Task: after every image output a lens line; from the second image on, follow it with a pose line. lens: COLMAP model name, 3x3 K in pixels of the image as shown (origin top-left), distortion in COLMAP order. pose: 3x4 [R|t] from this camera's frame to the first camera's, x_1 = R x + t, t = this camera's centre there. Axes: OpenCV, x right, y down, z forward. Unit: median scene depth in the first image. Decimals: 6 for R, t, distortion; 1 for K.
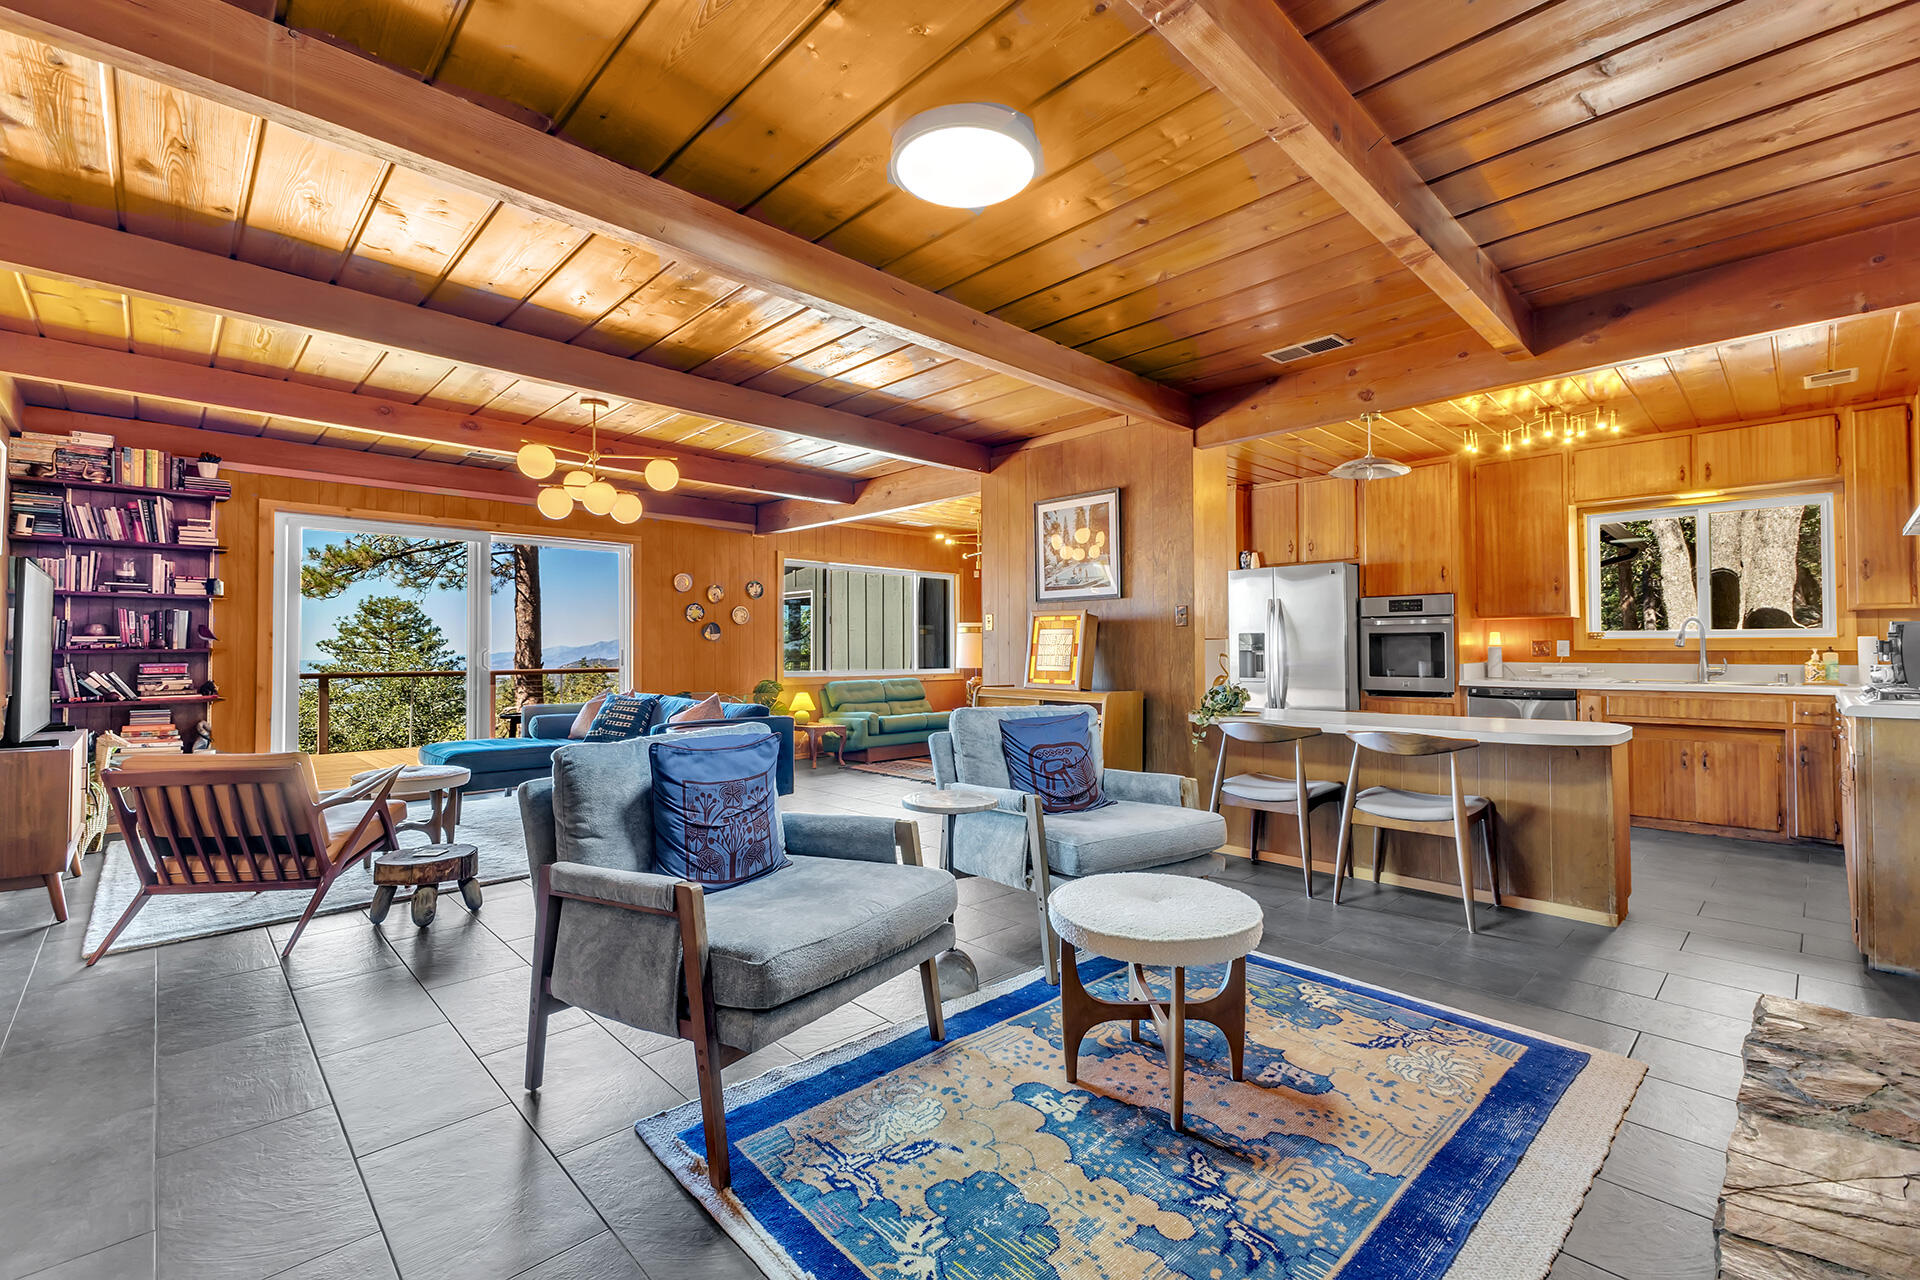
lens RADIAL K [[816.6, 0, 948.1], [0, 816.6, 643.2], [0, 0, 1]] dist [0.001893, 0.000124]
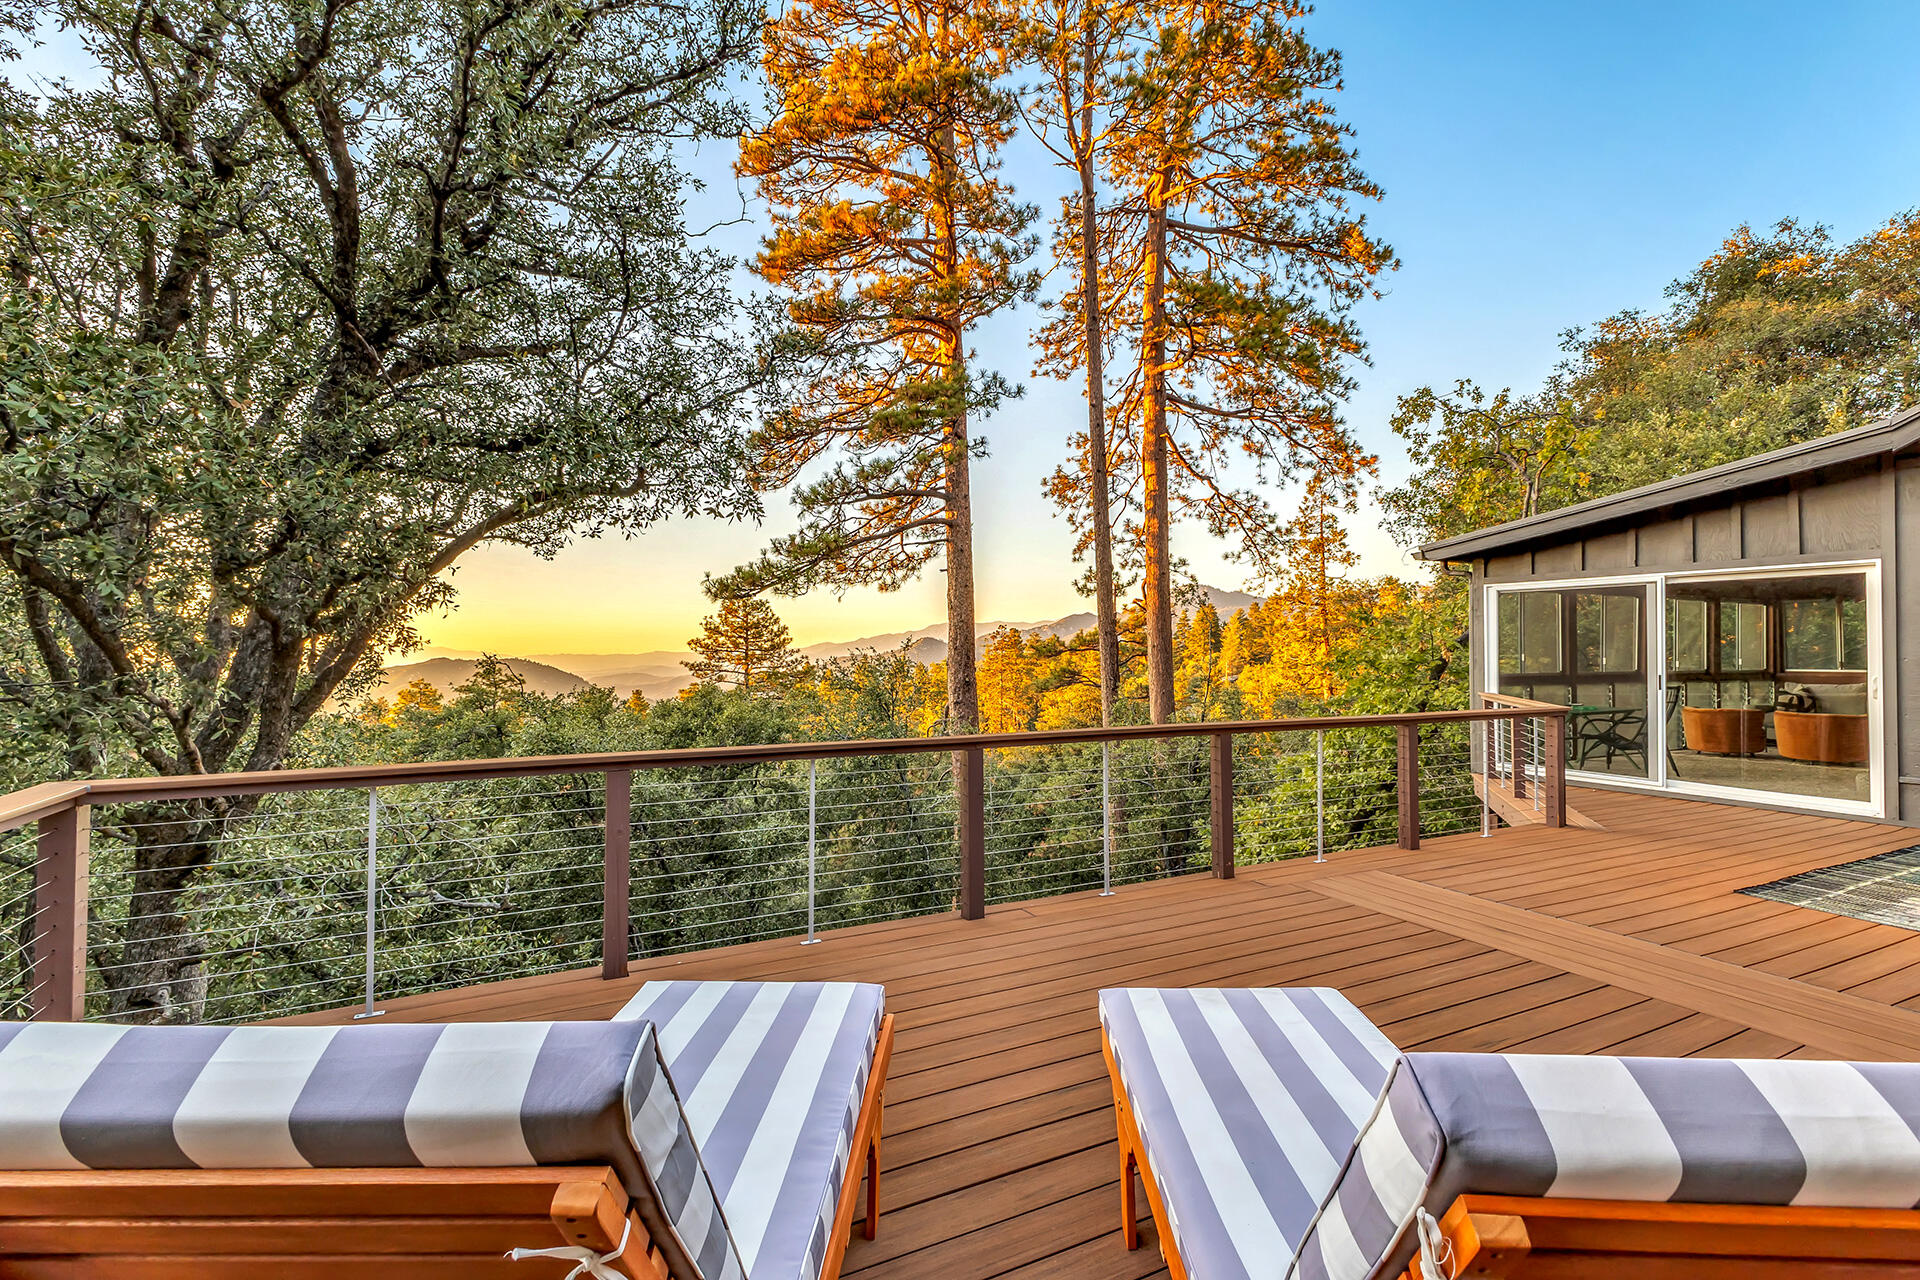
lens RADIAL K [[842.2, 0, 949.3], [0, 842.2, 644.8], [0, 0, 1]] dist [0.016476, -0.003291]
pose [[0.954712, 0.003178, -0.297515, -0.229046], [-0.001430, 0.999980, 0.006093, -0.005368], [0.297529, -0.005391, 0.954698, 0.133848]]
